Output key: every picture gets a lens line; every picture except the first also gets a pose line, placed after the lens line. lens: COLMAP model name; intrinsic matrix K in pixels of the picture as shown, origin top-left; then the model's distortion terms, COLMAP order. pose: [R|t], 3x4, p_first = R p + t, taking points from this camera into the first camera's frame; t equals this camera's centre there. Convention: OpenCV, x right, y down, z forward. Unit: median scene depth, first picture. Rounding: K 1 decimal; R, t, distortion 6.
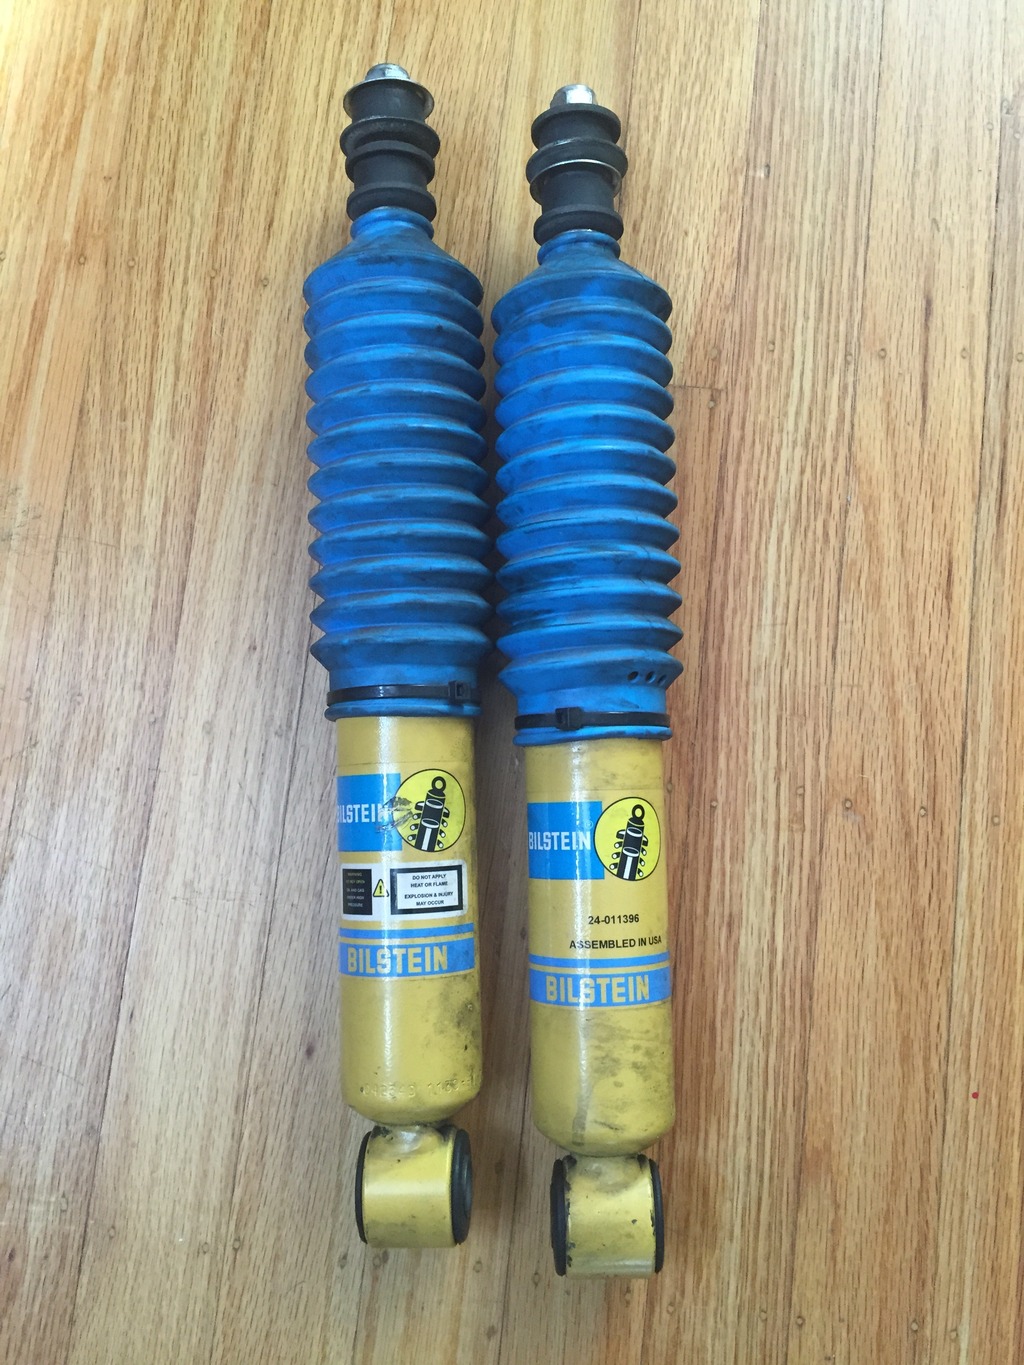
lens RADIAL K [[1160.7, 0, 515.4], [0, 1160.7, 695.1], [0, 0, 1]] dist [0.059830, -0.074987]
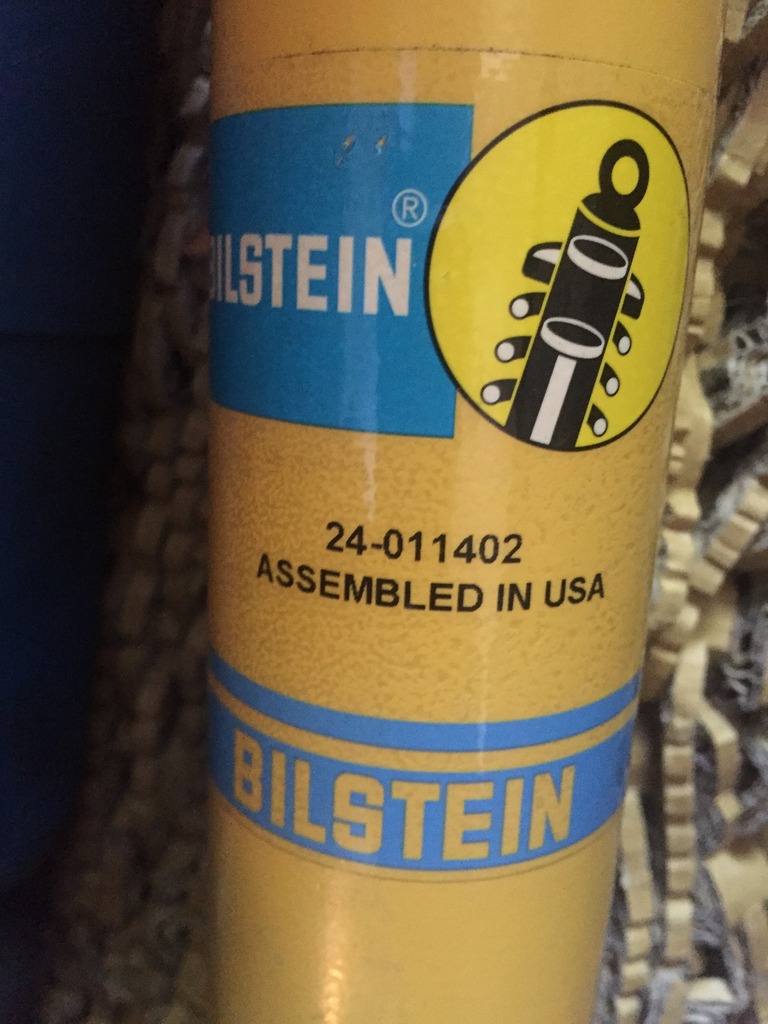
lens RADIAL K [[870.7, 0, 392.6], [0, 870.7, 513.8], [0, 0, 1]] dist [0.059830, -0.074987]
pose [[0.996682, 0.077712, -0.024197, 0.068754], [-0.063978, 0.931792, 0.357311, 0.106358], [0.050314, -0.354577, 0.933672, 0.815802]]
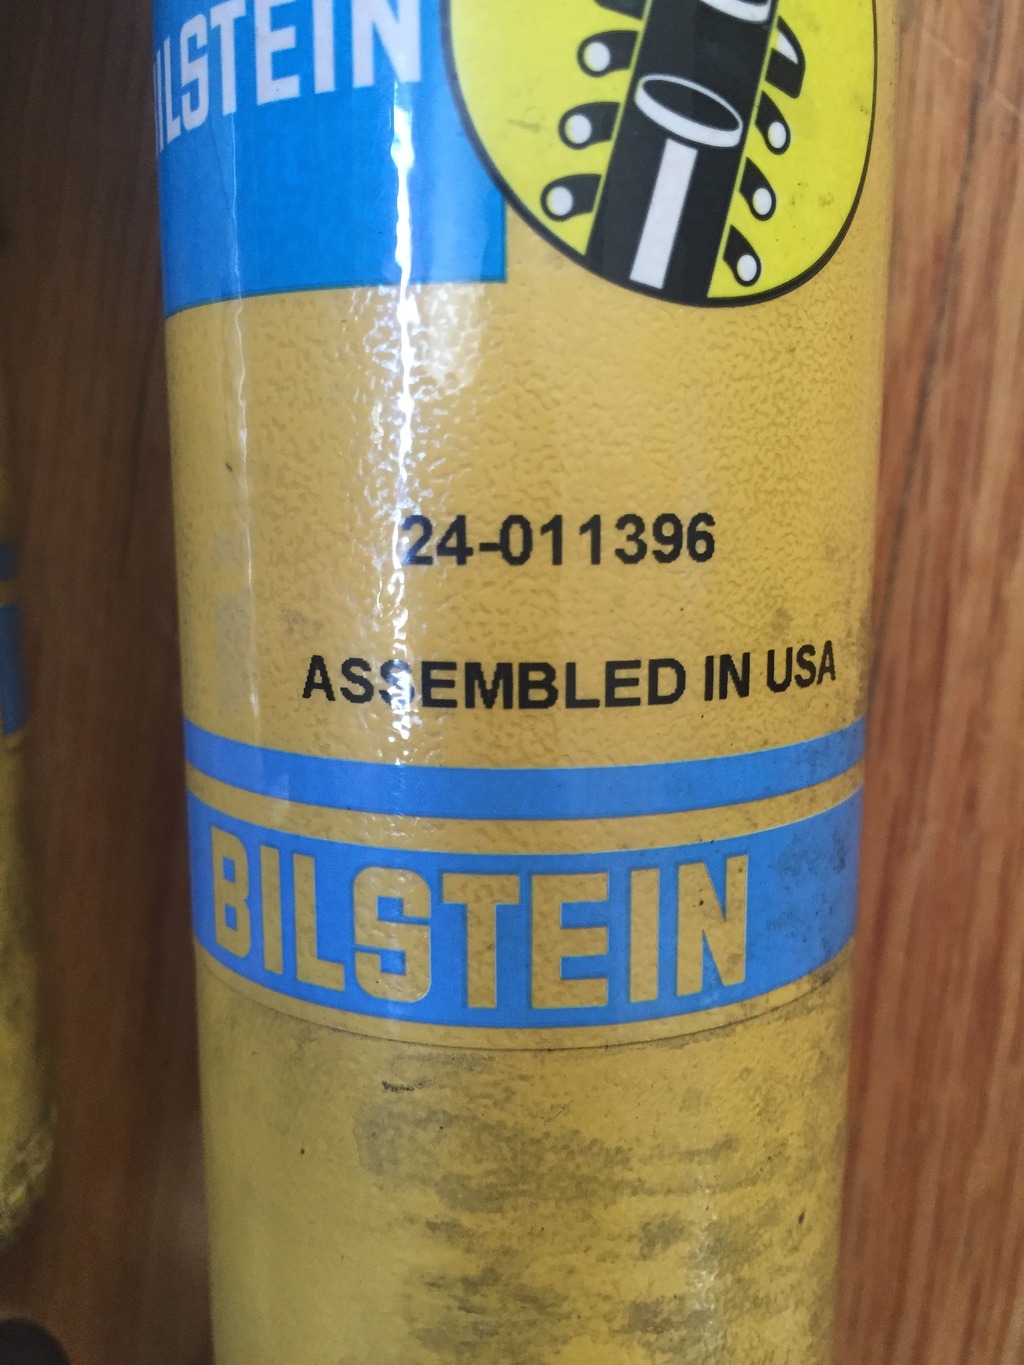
lens RADIAL K [[1160.7, 0, 502.3], [0, 1160.7, 689.5], [0, 0, 1]] dist [0.059830, -0.074987]
pose [[0.994421, 0.034940, -0.099525, 0.093329], [-0.007102, 0.963581, 0.267322, 0.168485], [0.105241, -0.265124, 0.958454, 0.832521]]
